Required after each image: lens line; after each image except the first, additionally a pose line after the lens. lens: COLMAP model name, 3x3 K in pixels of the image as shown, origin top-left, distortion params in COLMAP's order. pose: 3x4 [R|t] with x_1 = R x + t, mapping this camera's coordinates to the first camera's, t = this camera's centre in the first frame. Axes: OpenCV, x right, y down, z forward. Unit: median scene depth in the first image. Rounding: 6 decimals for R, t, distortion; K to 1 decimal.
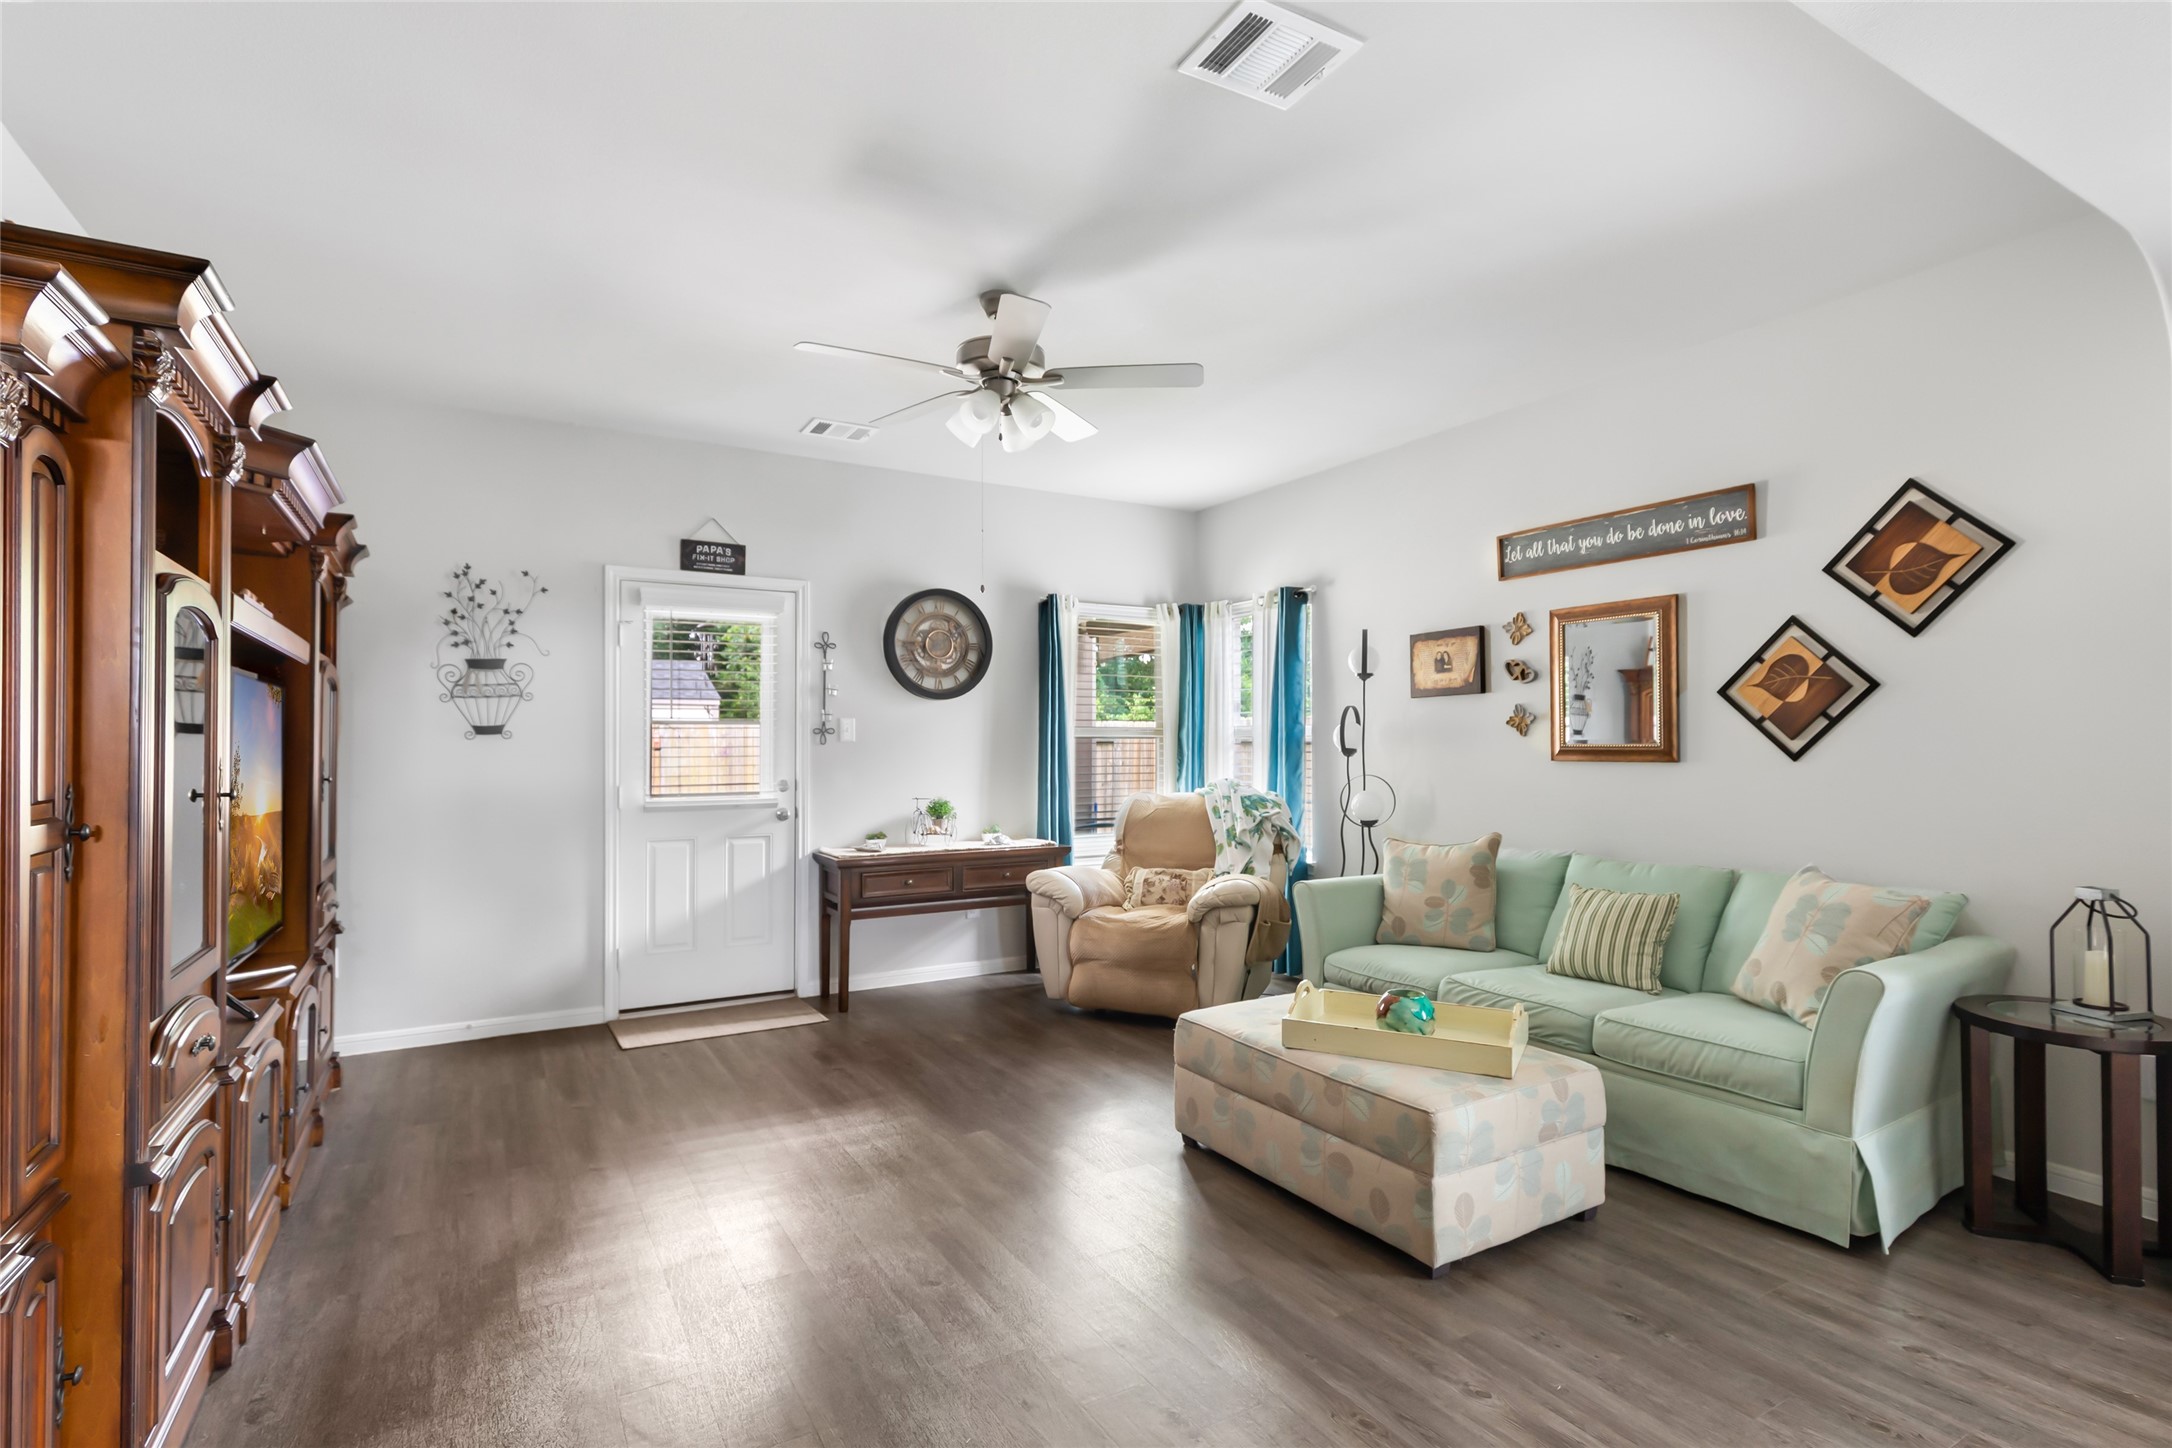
lens RADIAL K [[1041.4, 0, 1084.8], [0, 1041.4, 737.3], [0, 0, 1]] dist [0.001638, 0.000286]
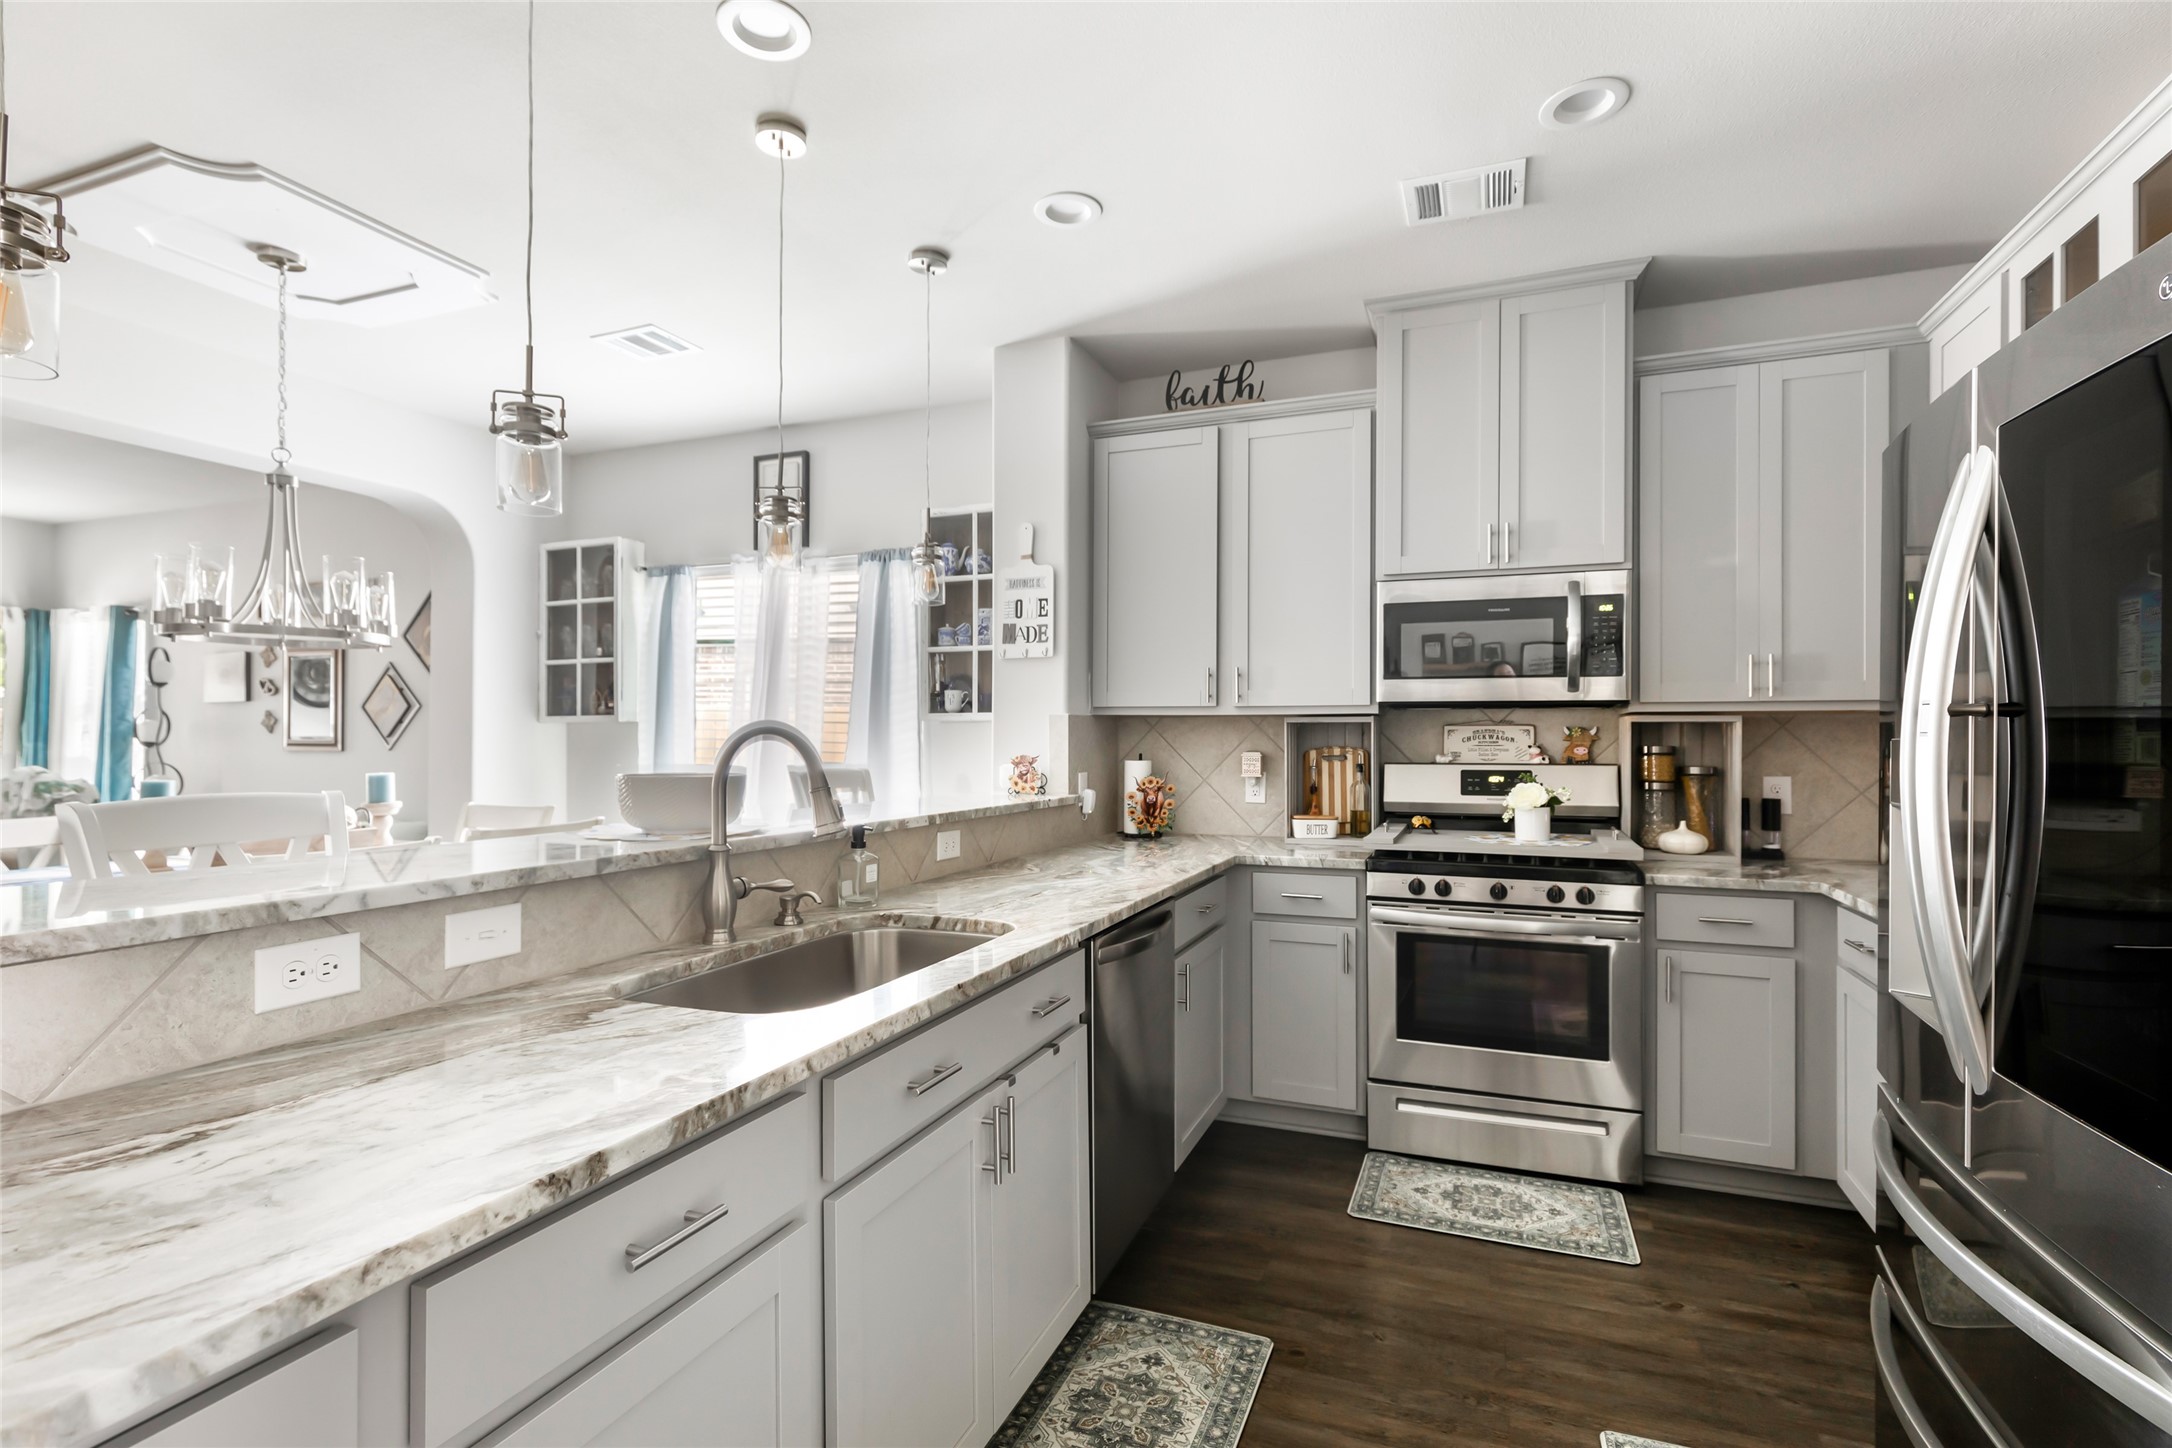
lens RADIAL K [[1009.5, 0, 1088.9], [0, 1009.5, 734.8], [0, 0, 1]] dist [0.003076, 0.000912]
pose [[0.783279, 0.007567, 0.621624, 0.484044], [-0.010606, 0.999943, 0.001191, -0.013350], [-0.621580, -0.007526, 0.783315, -0.831279]]
